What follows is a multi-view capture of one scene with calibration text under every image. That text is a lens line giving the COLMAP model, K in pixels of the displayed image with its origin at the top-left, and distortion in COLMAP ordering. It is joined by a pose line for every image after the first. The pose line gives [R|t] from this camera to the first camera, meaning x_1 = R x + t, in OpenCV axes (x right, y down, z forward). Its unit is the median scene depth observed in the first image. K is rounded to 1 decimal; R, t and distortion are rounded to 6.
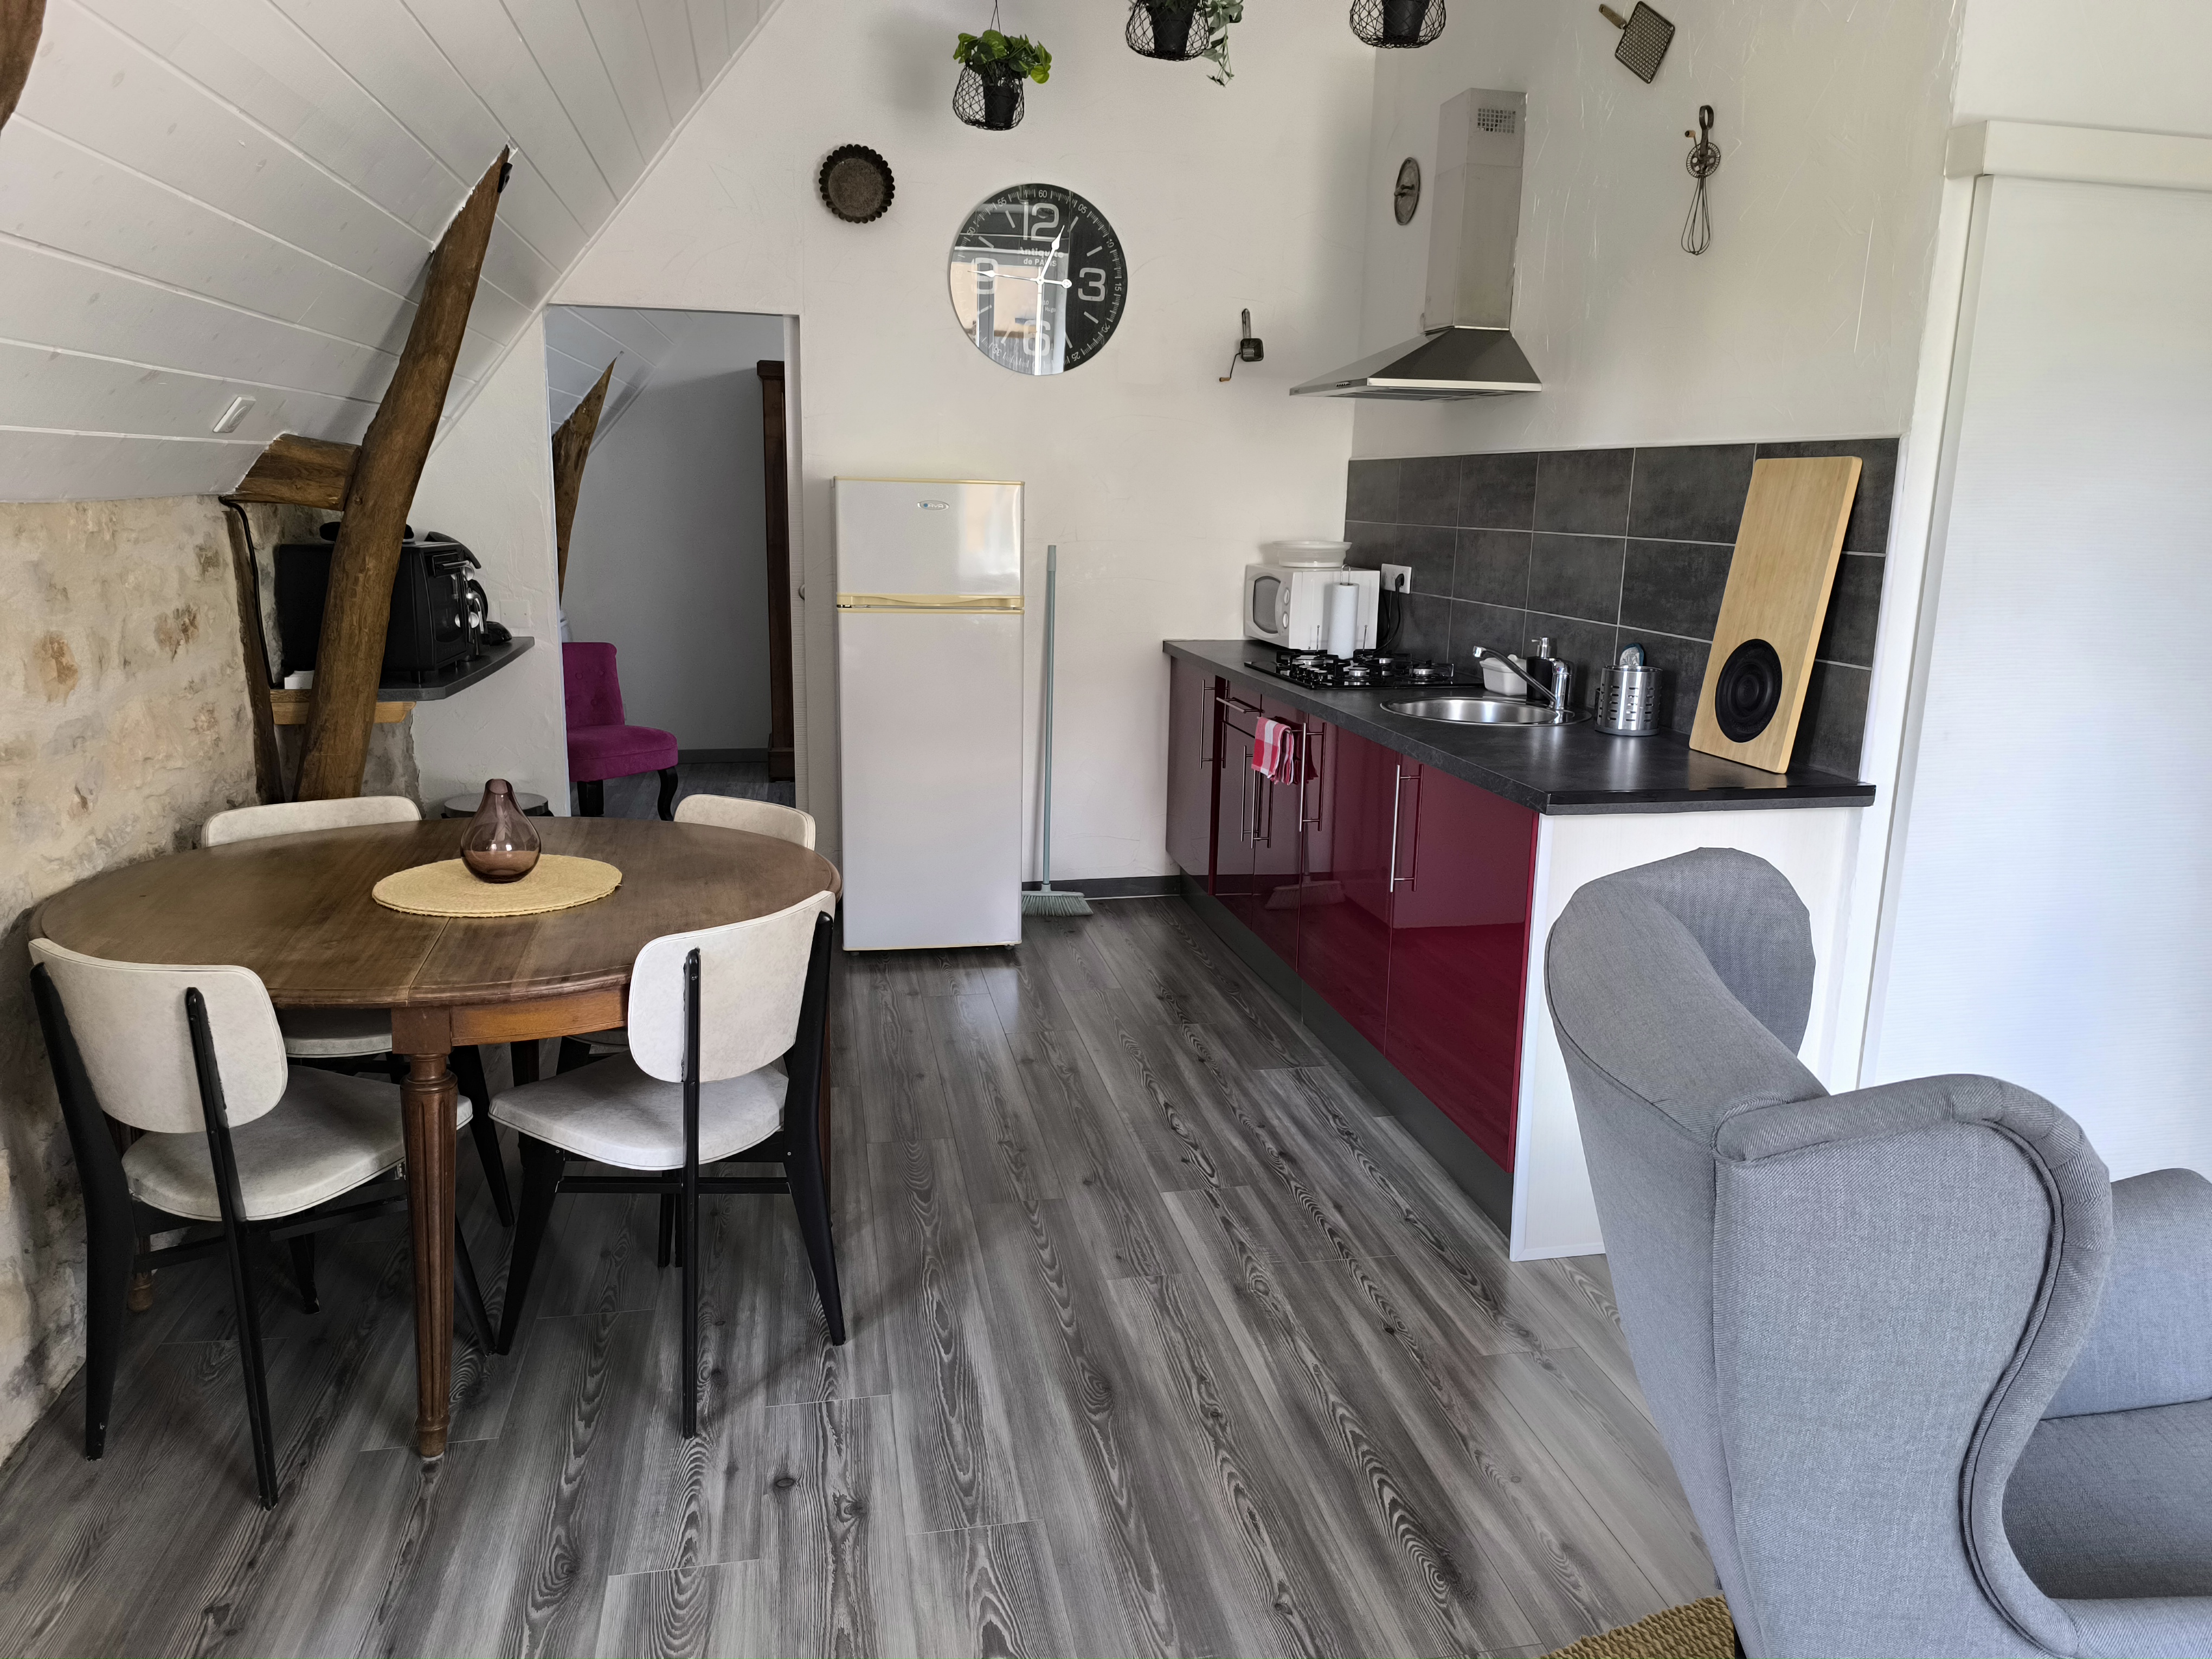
lens RADIAL K [[1519.9, 0, 1112.6], [0, 1519.9, 815.0], [0, 0, 1]] dist [0.033558, -0.032240]
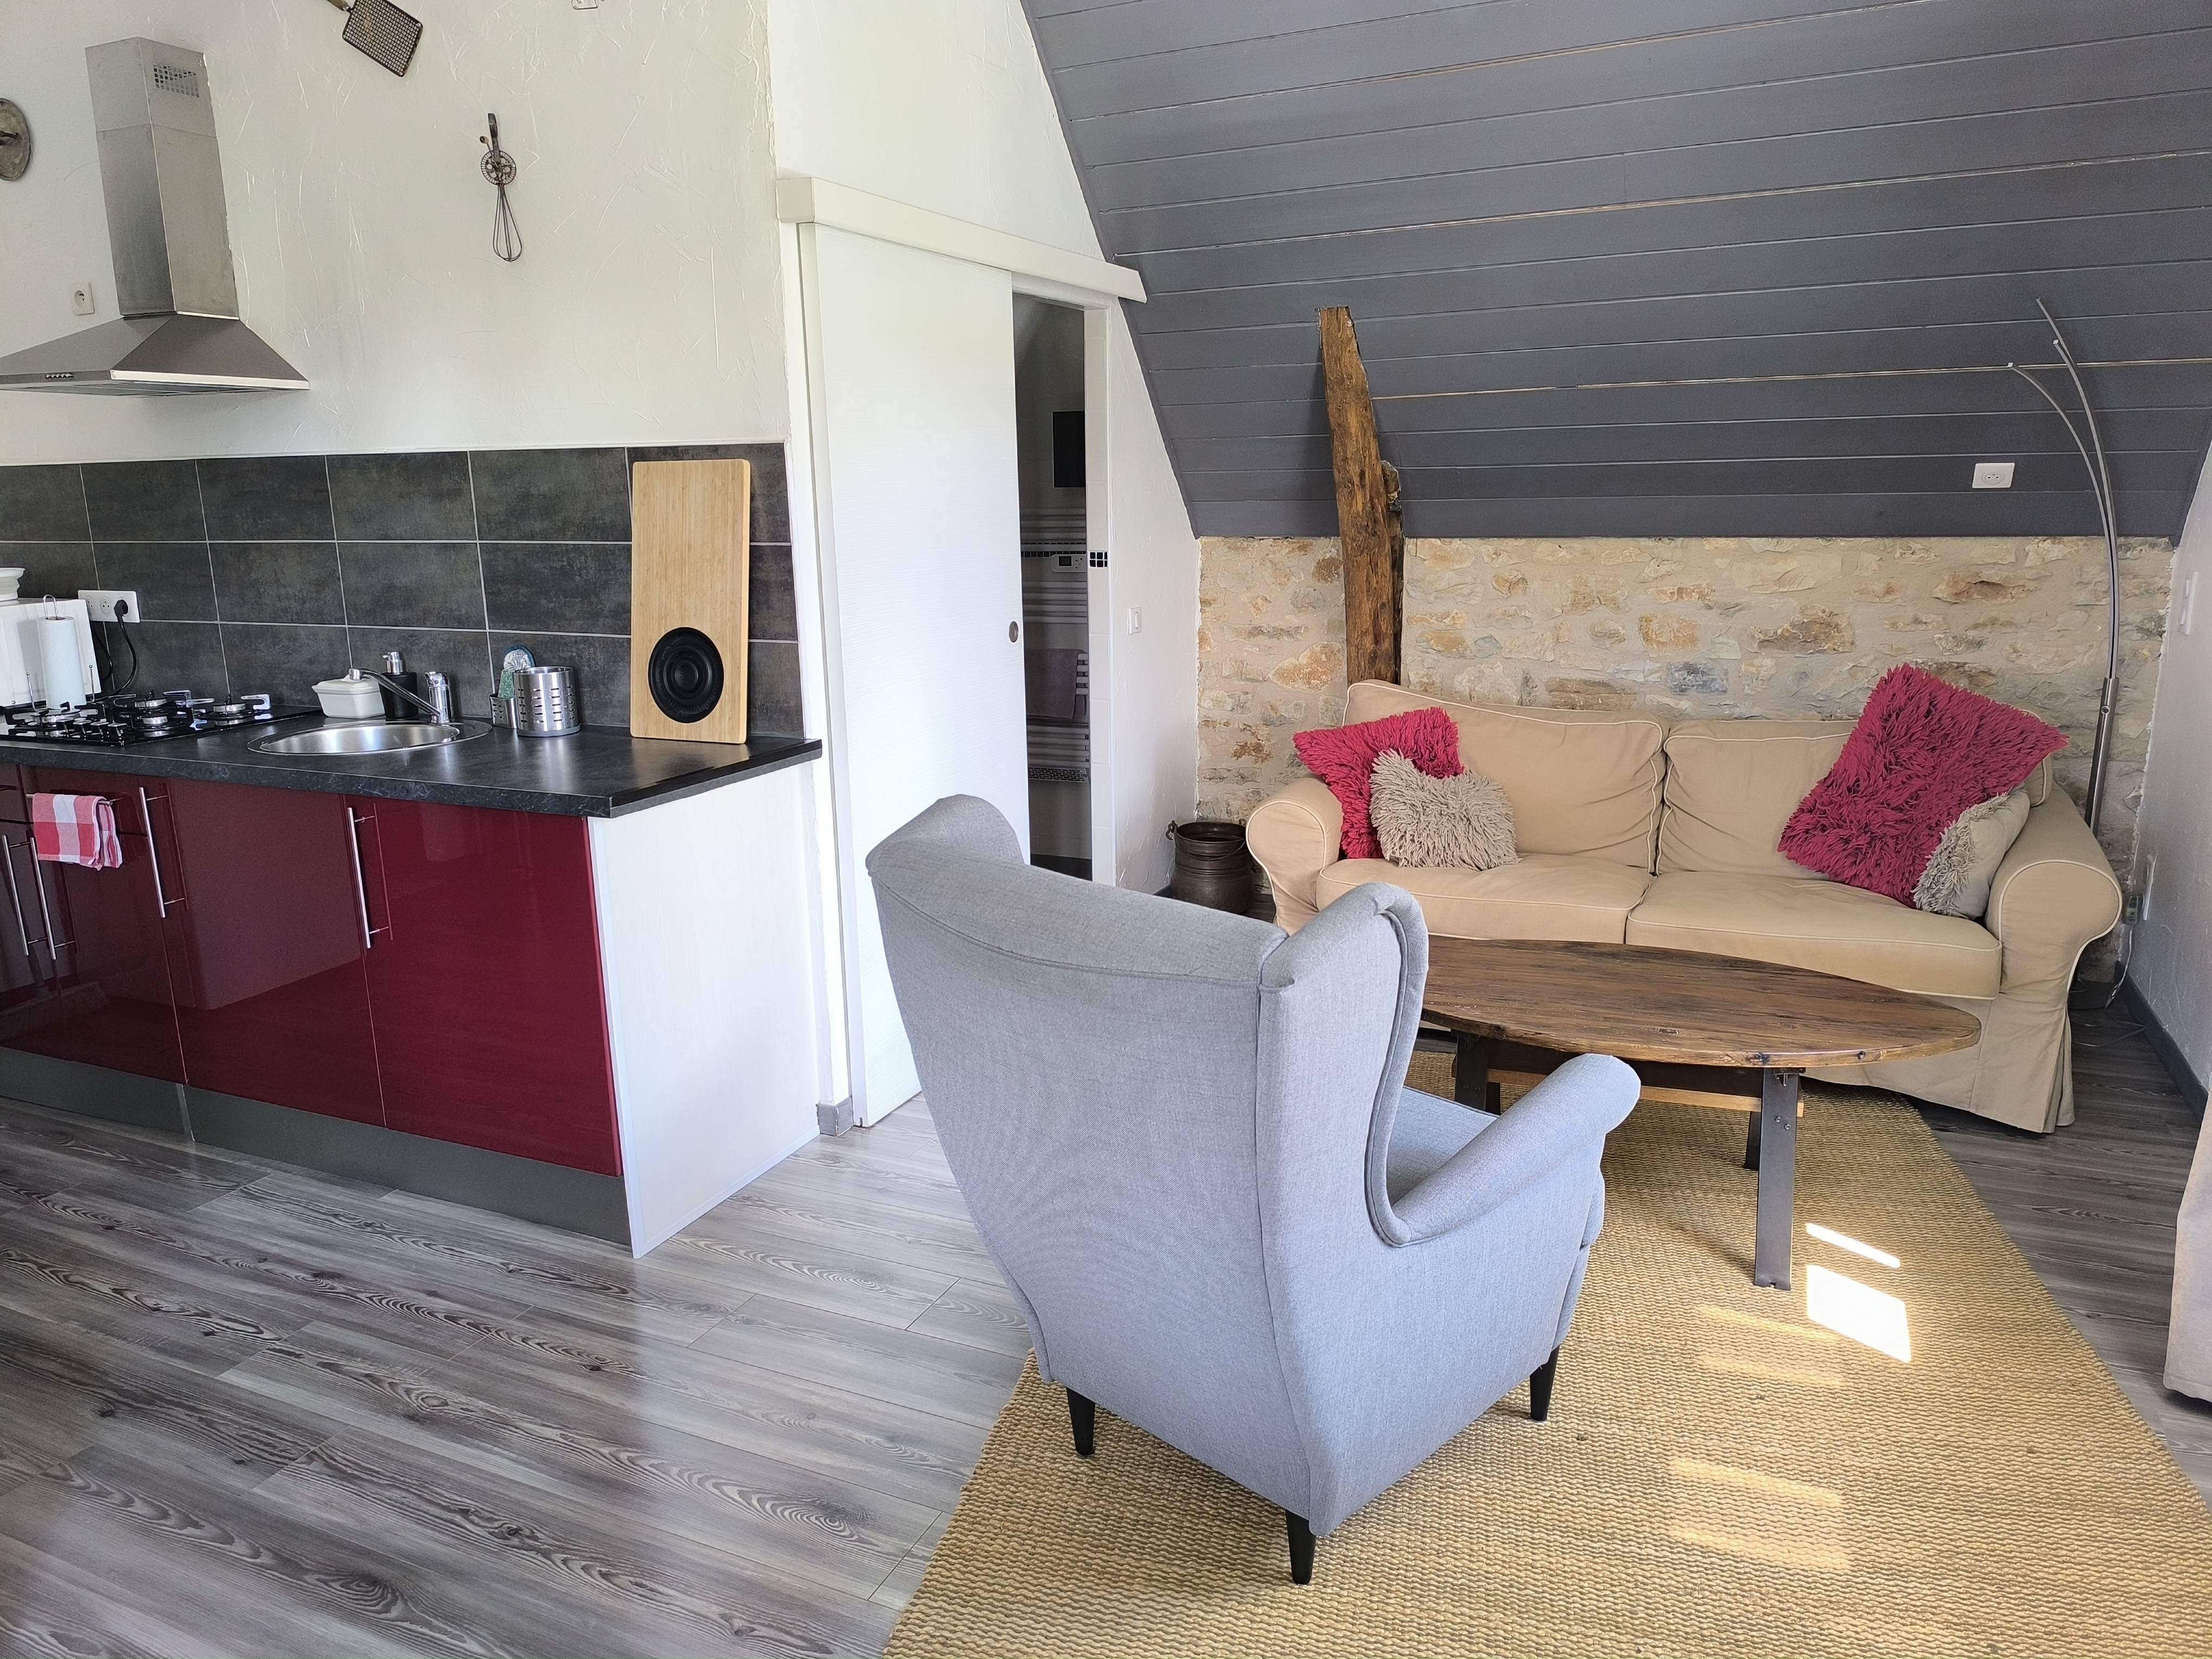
lens RADIAL K [[1525.4, 0, 1105.5], [0, 1525.4, 825.6], [0, 0, 1]] dist [0.034516, -0.038115]
pose [[0.592704, -0.208334, 0.778010, -0.250474], [0.197508, 0.974069, 0.110368, -0.034086], [-0.780828, 0.088247, 0.618482, 0.089449]]
